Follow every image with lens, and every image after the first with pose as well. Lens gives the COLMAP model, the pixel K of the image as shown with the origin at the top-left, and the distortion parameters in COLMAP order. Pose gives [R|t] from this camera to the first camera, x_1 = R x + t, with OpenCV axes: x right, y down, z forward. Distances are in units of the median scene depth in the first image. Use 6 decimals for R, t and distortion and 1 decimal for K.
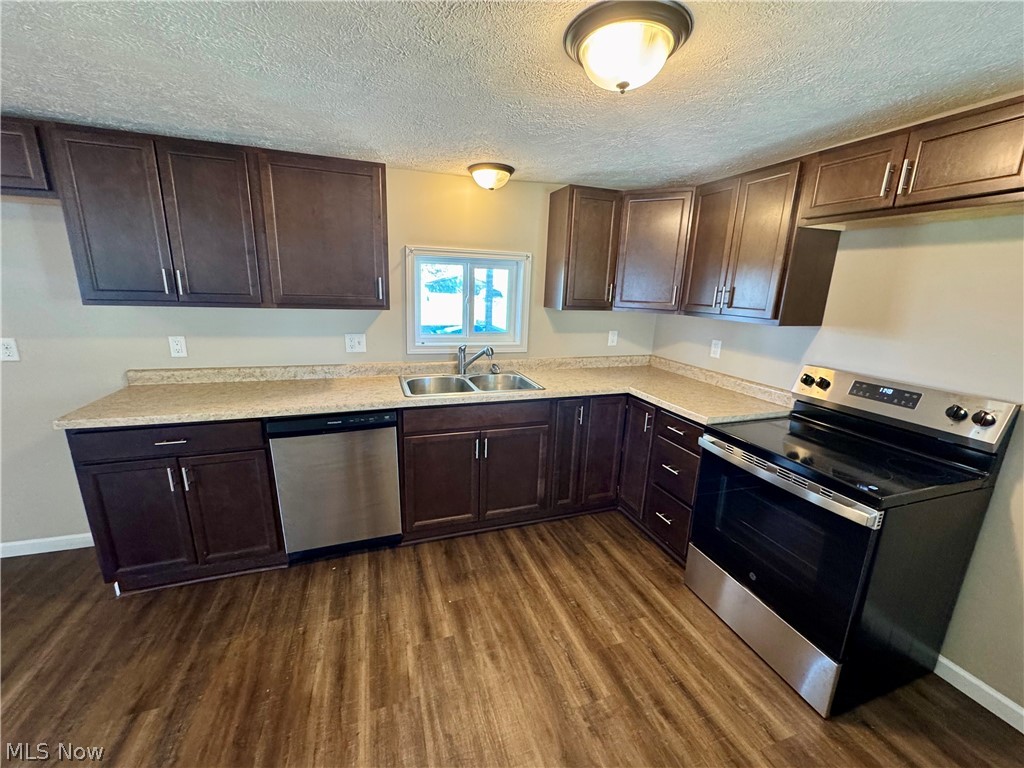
lens RADIAL K [[409.6, 0, 512.0], [0, 409.6, 384.0], [0, 0, 1]] dist [0.000136, -0.000306]
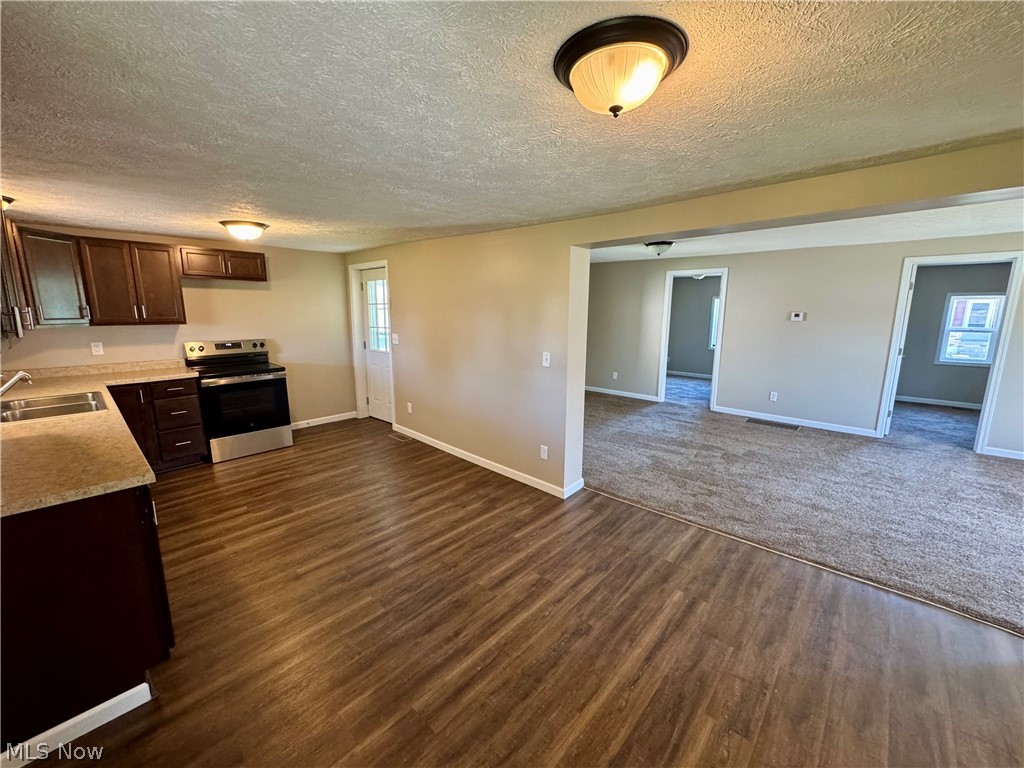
lens RADIAL K [[409.6, 0, 512.0], [0, 409.6, 384.0], [0, 0, 1]] dist [0.000136, -0.000306]
pose [[-0.472704, -0.193795, 0.859648, -1.793230], [0.190646, 0.929926, 0.314471, -0.181968], [-0.860352, 0.312540, -0.402633, 0.478970]]
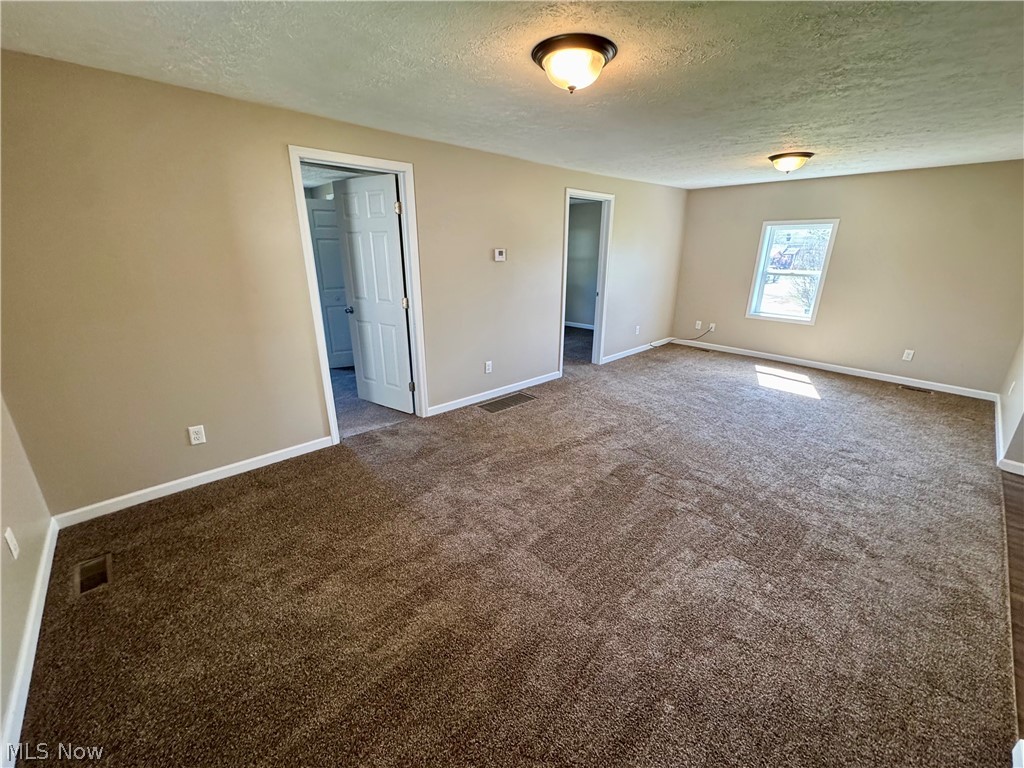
lens RADIAL K [[408.3, 0, 510.8], [0, 408.3, 384.6], [0, 0, 1]] dist [-0.010558, -0.000091]
pose [[-0.916220, 0.089880, -0.390464, 0.317074], [-0.130719, 0.854142, 0.503342, 0.122420], [0.378752, 0.512213, -0.770833, -0.426011]]
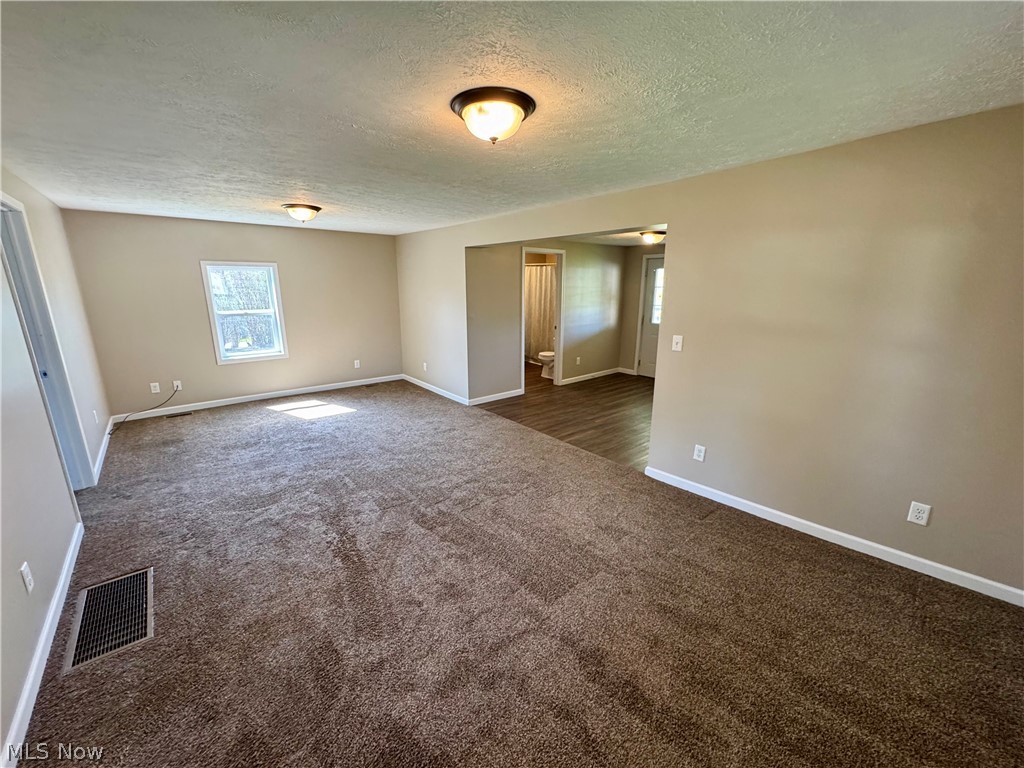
lens RADIAL K [[408.3, 0, 510.8], [0, 408.3, 384.6], [0, 0, 1]] dist [-0.010558, -0.000091]
pose [[0.365048, 0.182564, -0.912913, 0.658795], [-0.207260, 0.971913, 0.111486, 0.381498], [0.907625, 0.148513, 0.392633, -1.497689]]
